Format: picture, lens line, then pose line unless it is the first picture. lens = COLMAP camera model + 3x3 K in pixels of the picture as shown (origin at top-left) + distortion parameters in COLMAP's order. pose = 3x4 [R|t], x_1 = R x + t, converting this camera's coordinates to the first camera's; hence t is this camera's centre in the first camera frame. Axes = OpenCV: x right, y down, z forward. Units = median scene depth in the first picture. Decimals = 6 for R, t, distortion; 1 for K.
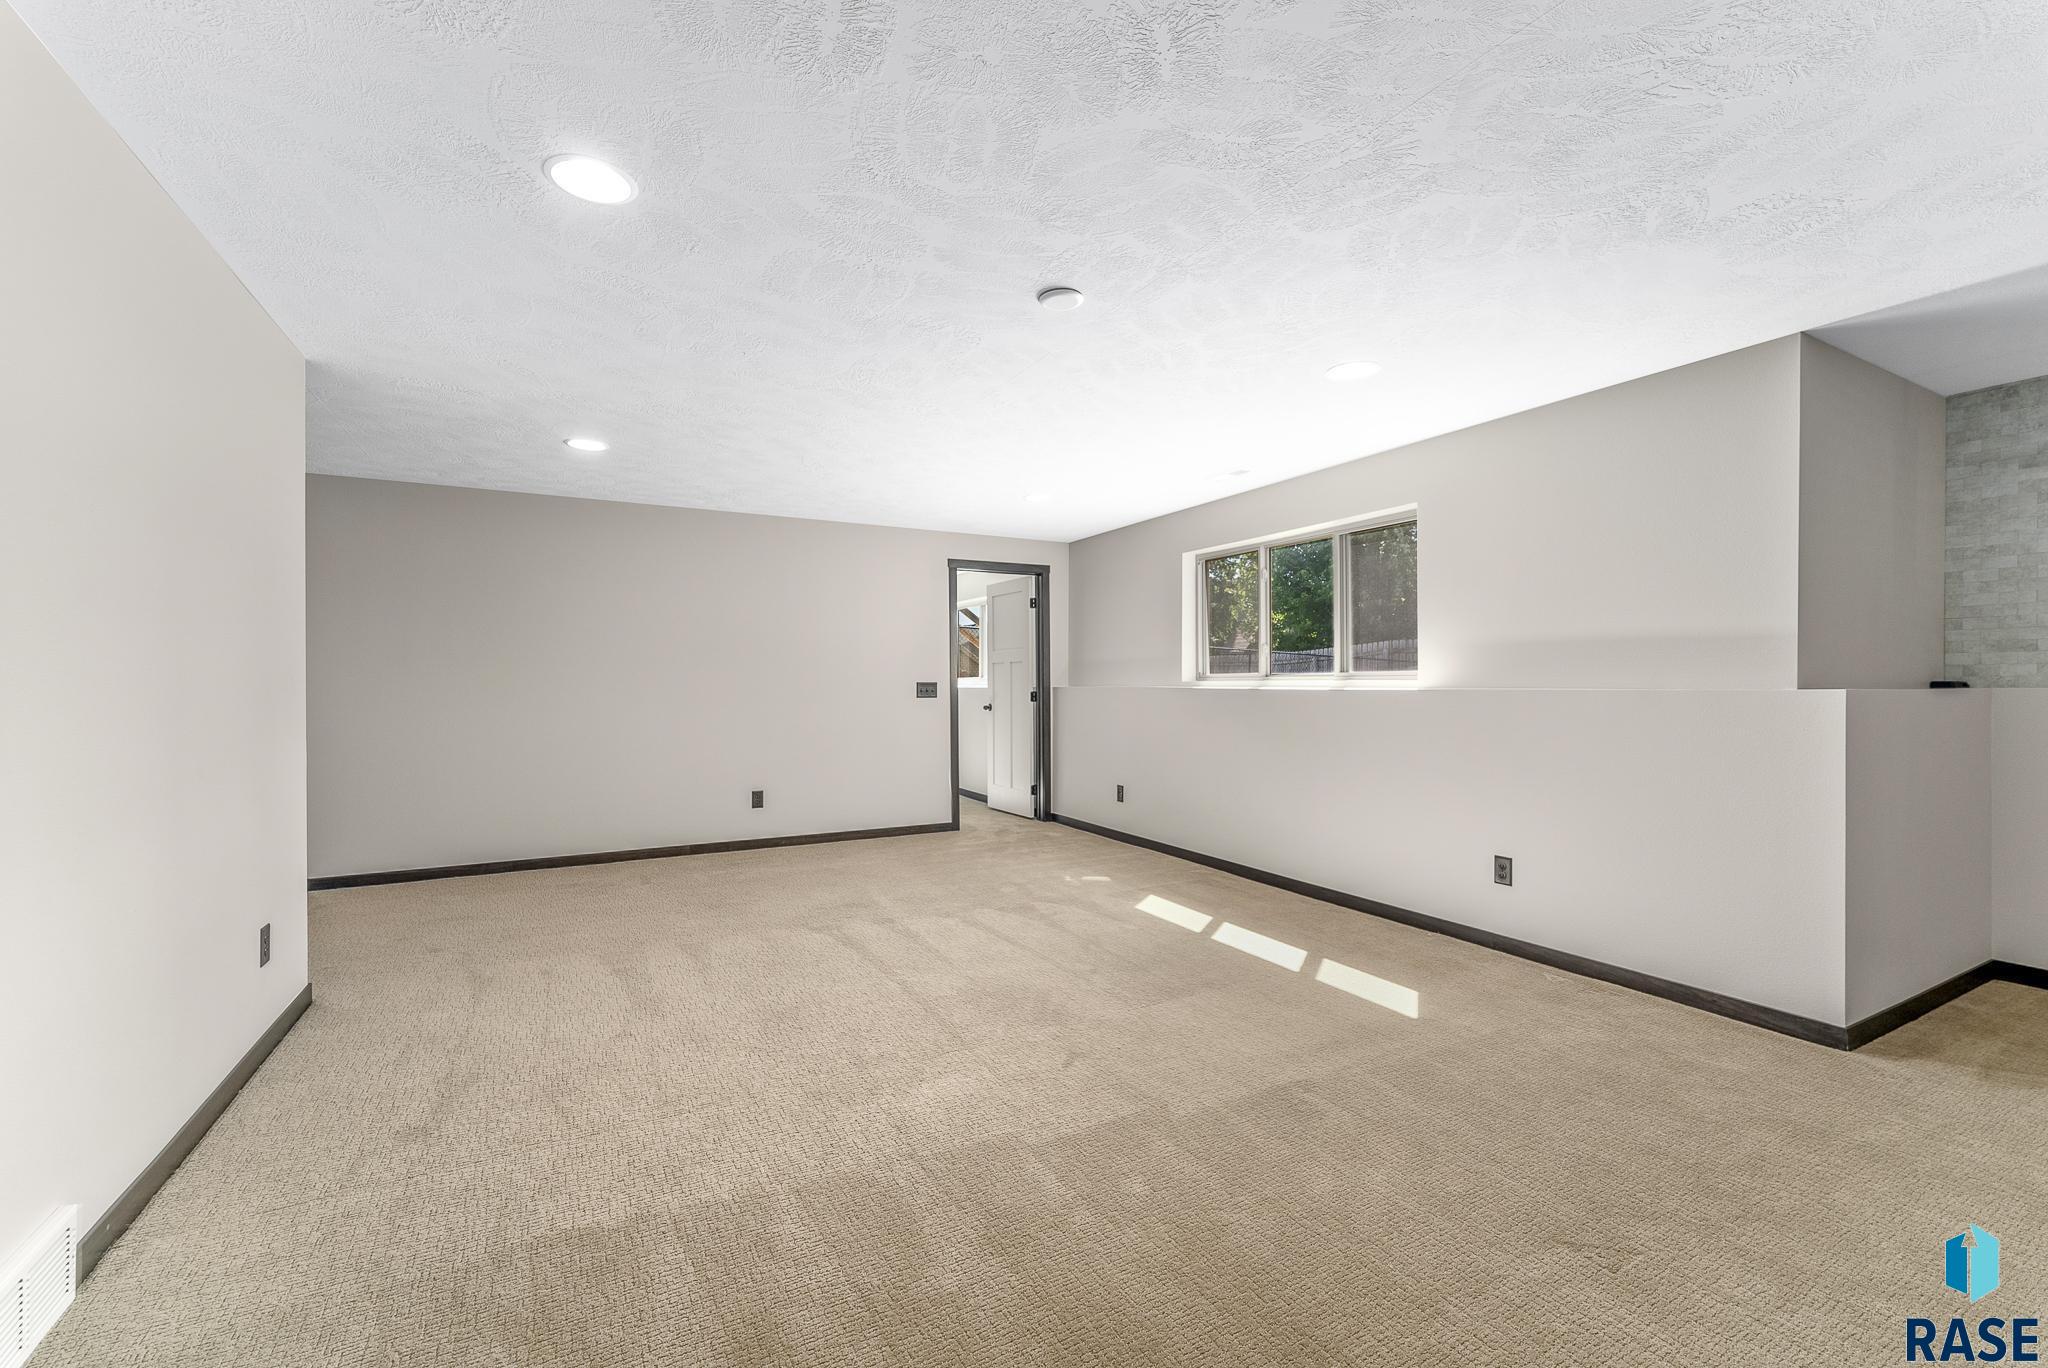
lens RADIAL K [[835.9, 0, 1023.8], [0, 835.9, 680.4], [0, 0, 1]] dist [0.004121, -0.000971]
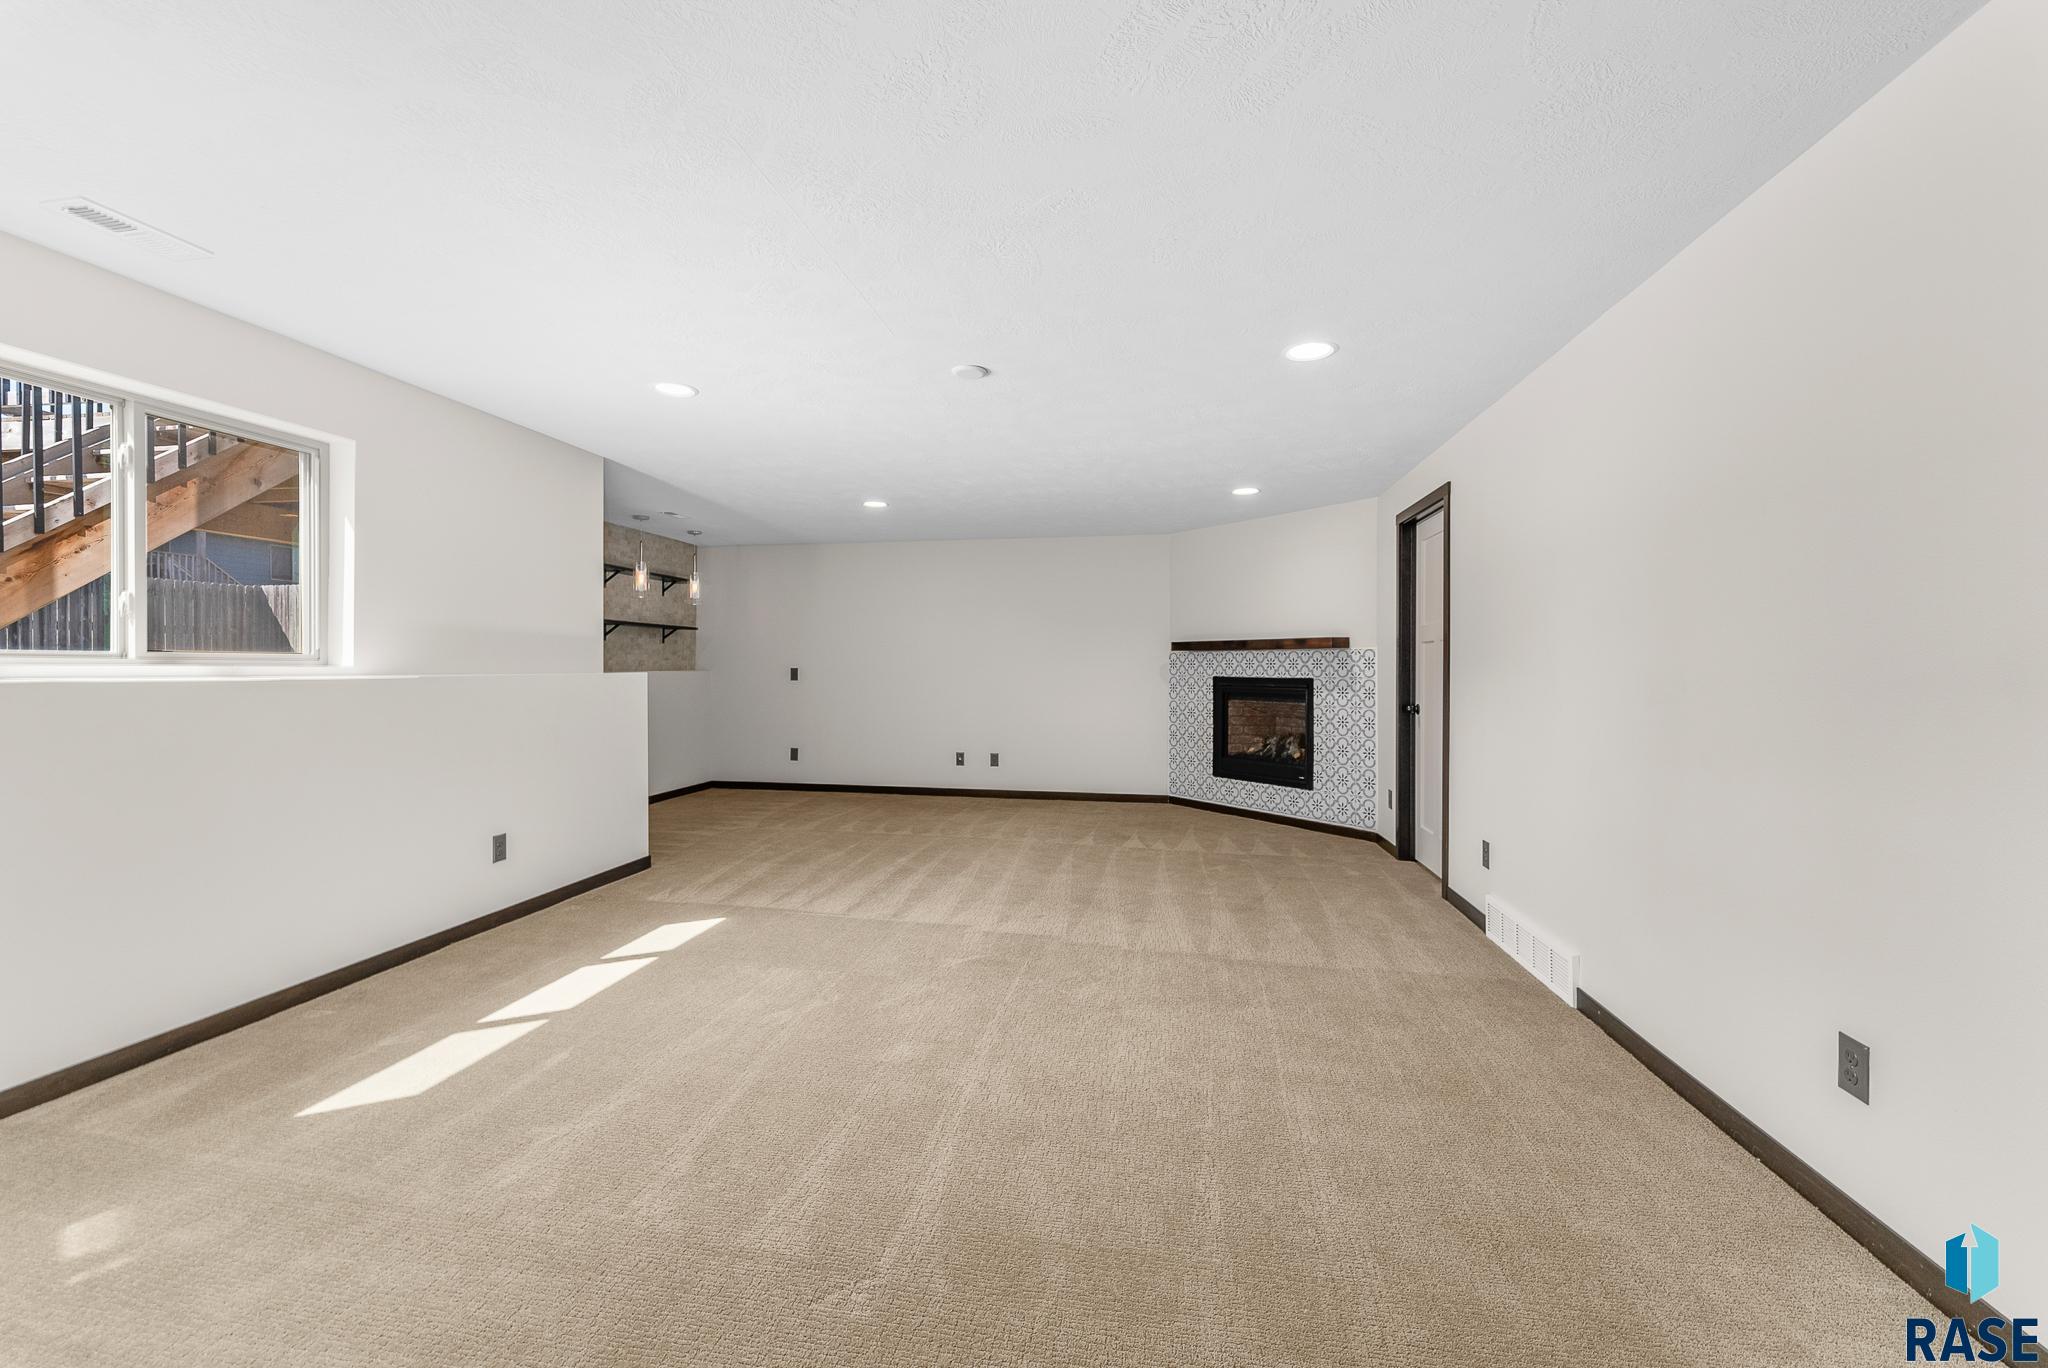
lens RADIAL K [[835.9, 0, 1023.2], [0, 835.9, 678.9], [0, 0, 1]] dist [0.004121, -0.000971]
pose [[-0.795171, -0.014391, 0.606214, -0.638198], [-0.012131, 0.999896, 0.007824, -0.002847], [-0.606264, -0.001133, -0.795263, 1.532154]]
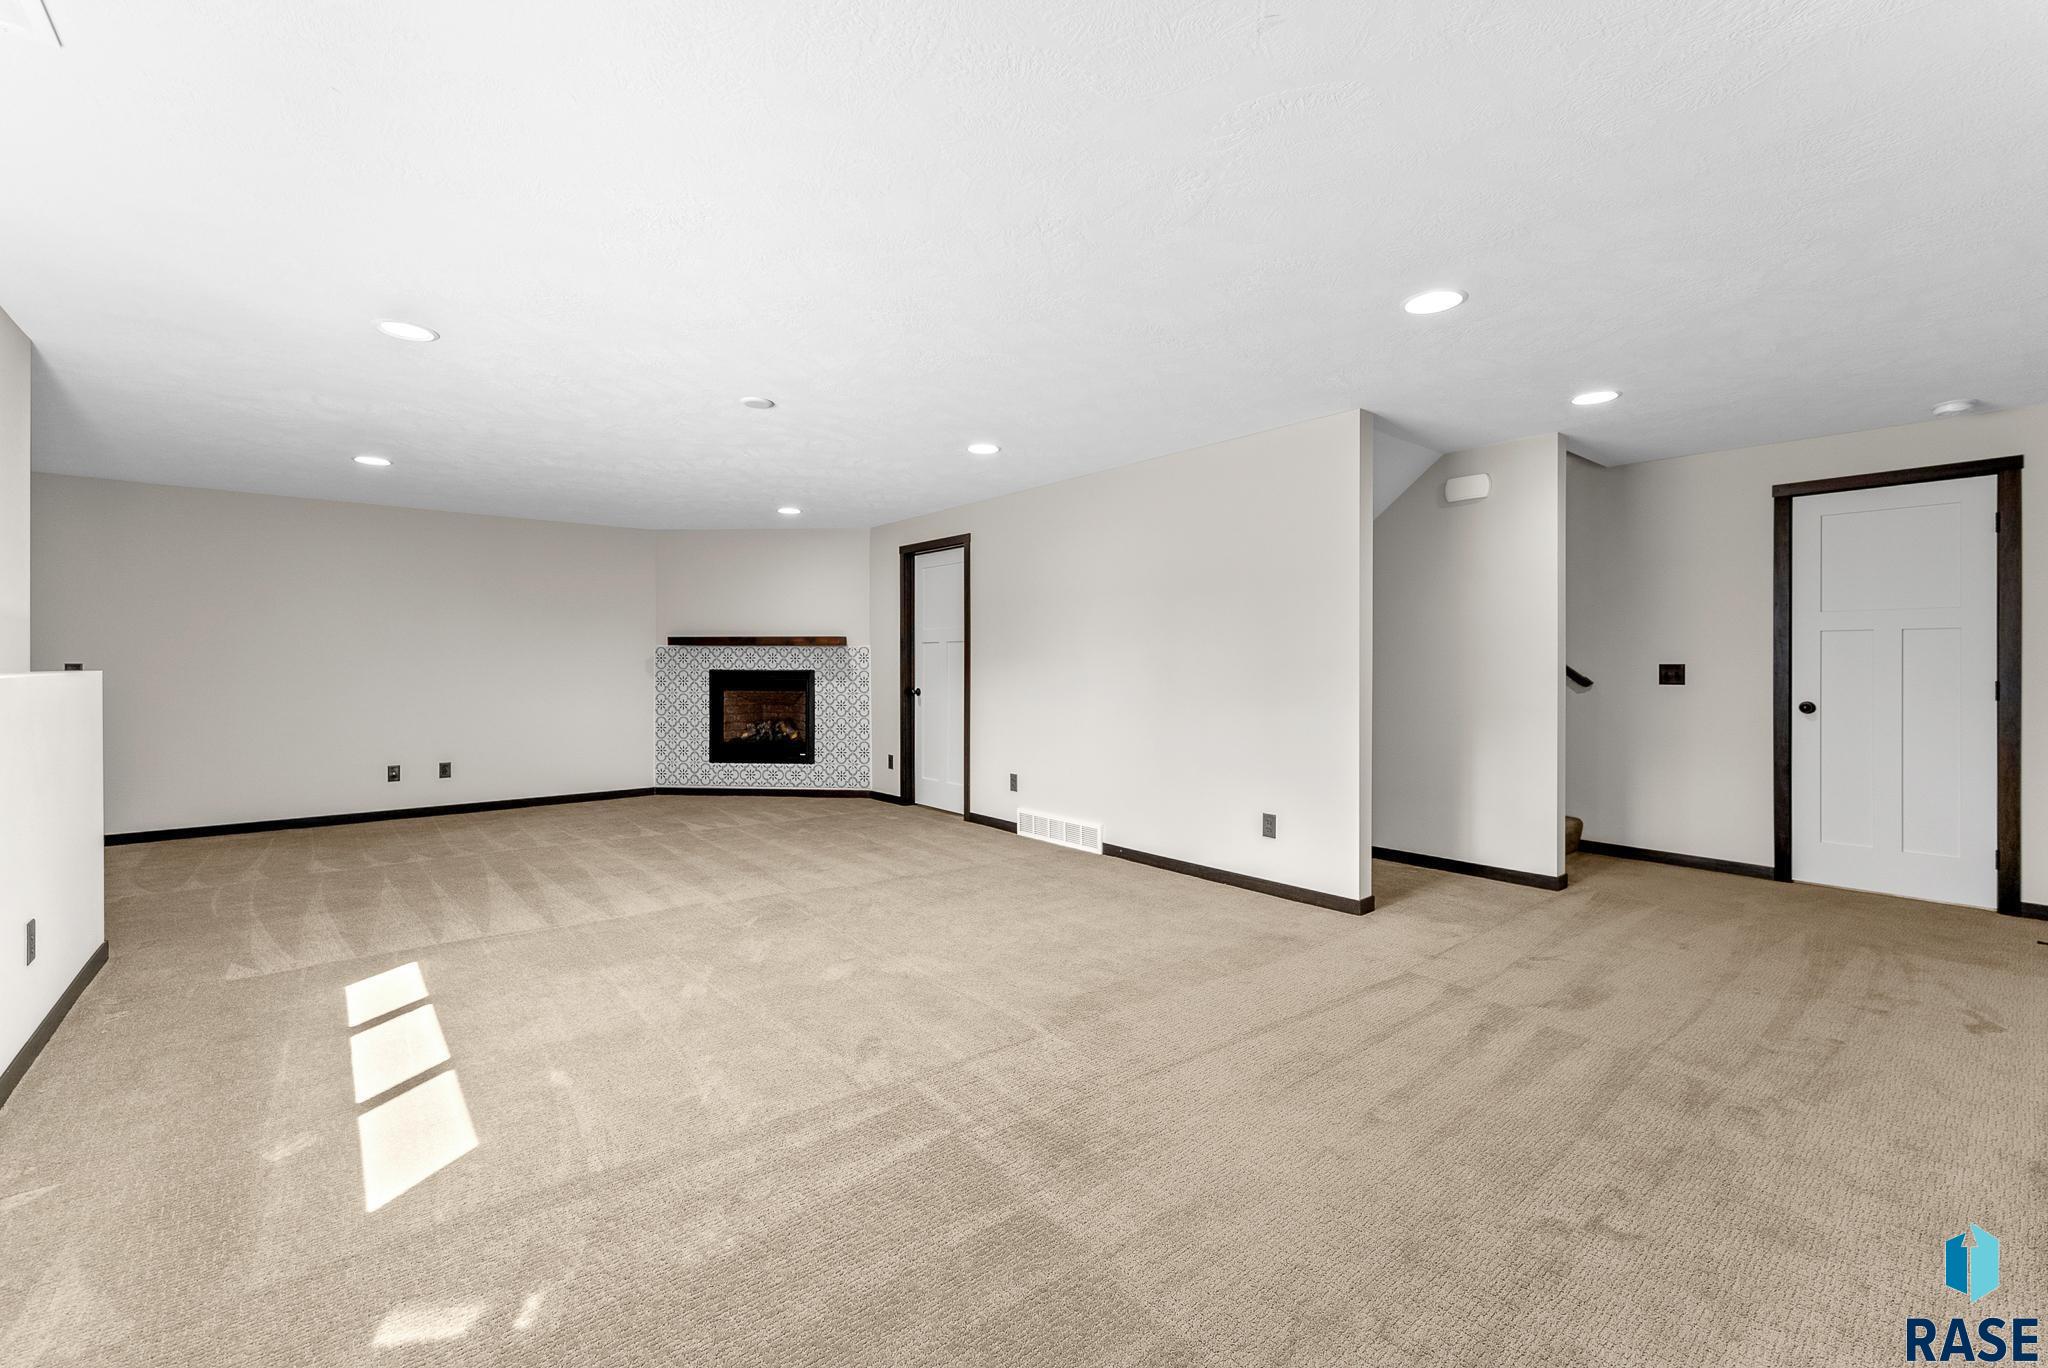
lens RADIAL K [[835.9, 0, 1024.7], [0, 835.9, 664.0], [0, 0, 1]] dist [0.004121, -0.000971]
pose [[-0.976128, -0.003265, -0.217172, -0.101853], [-0.001321, 0.999958, -0.009094, 0.005064], [0.217193, -0.008590, -0.976091, 1.955405]]
